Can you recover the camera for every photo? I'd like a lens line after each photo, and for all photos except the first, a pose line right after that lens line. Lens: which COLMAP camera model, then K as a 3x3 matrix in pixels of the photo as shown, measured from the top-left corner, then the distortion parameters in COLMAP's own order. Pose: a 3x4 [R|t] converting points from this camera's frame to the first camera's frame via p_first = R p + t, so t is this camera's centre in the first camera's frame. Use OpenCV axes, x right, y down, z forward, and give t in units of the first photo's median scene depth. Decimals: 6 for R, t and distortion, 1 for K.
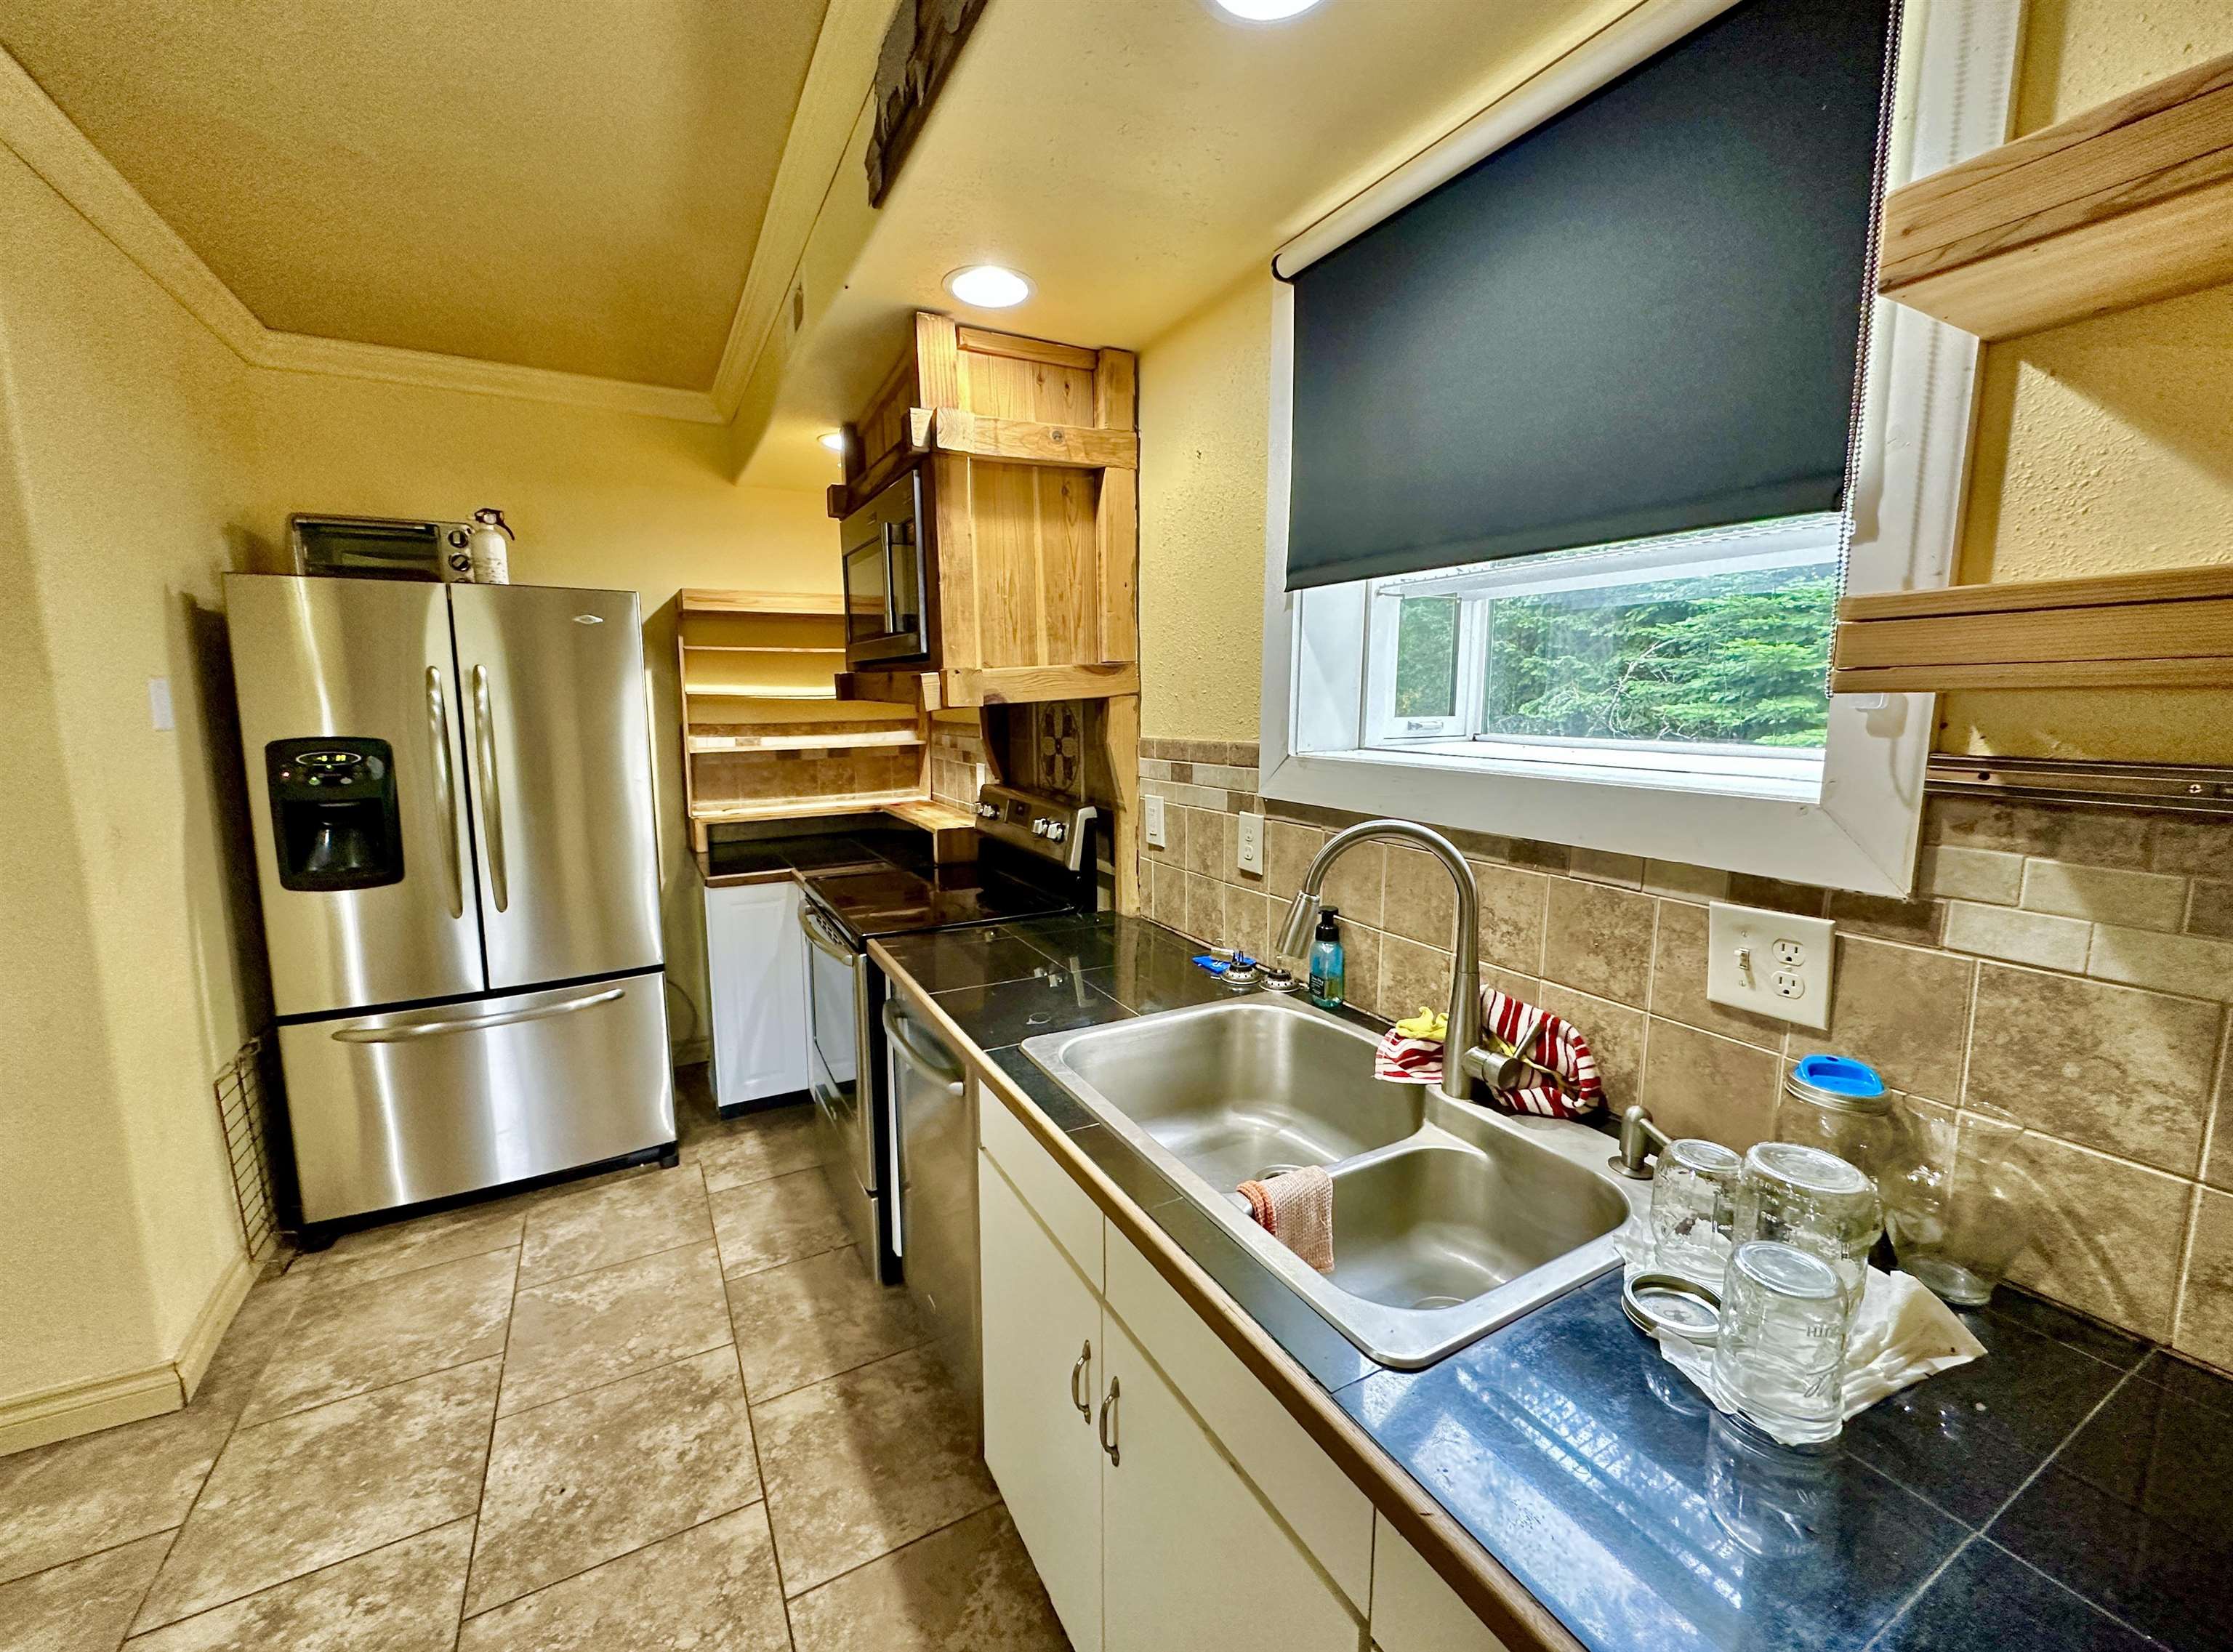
lens RADIAL K [[886.2, 0, 1108.5], [0, 886.2, 818.0], [0, 0, 1]] dist [-0.003175, 0.000208]
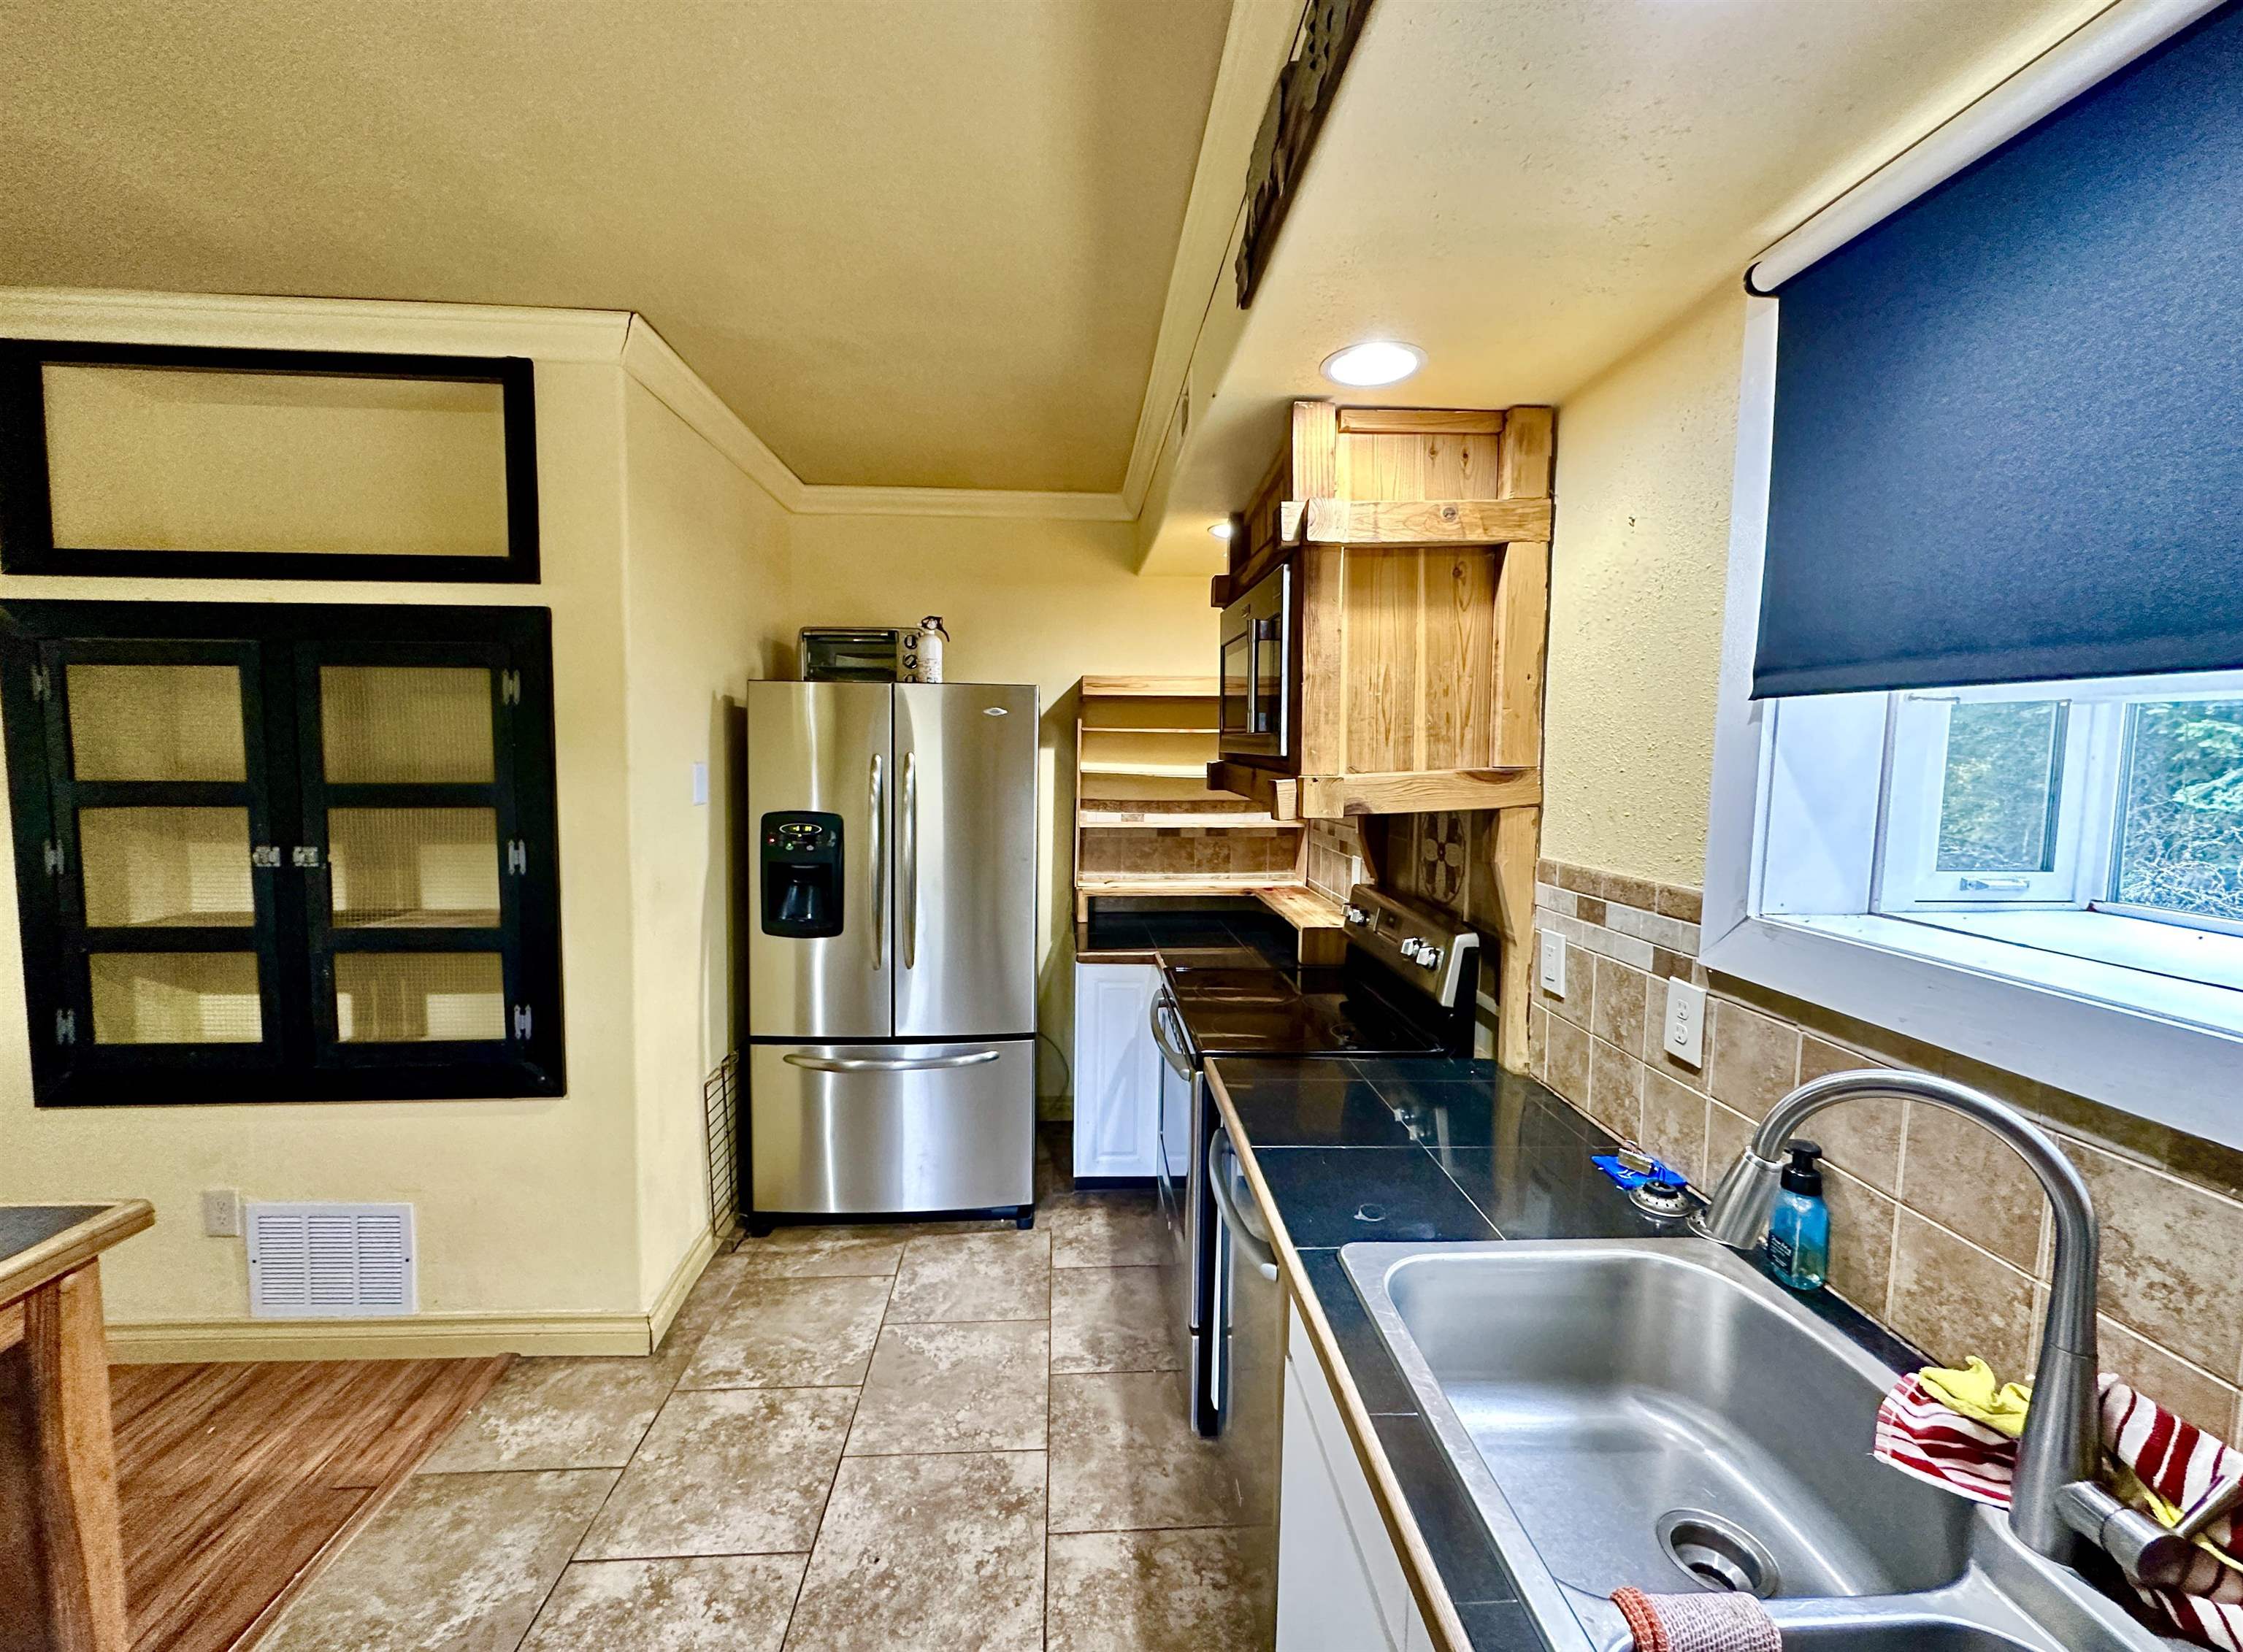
lens RADIAL K [[890.1, 0, 1113.5], [0, 890.1, 818.0], [0, 0, 1]] dist [-0.003175, 0.000208]
pose [[0.903592, 0.047166, -0.425790, 0.031595], [-0.073209, 0.996301, -0.044999, -0.068238], [0.422093, 0.071833, 0.903702, 0.087333]]
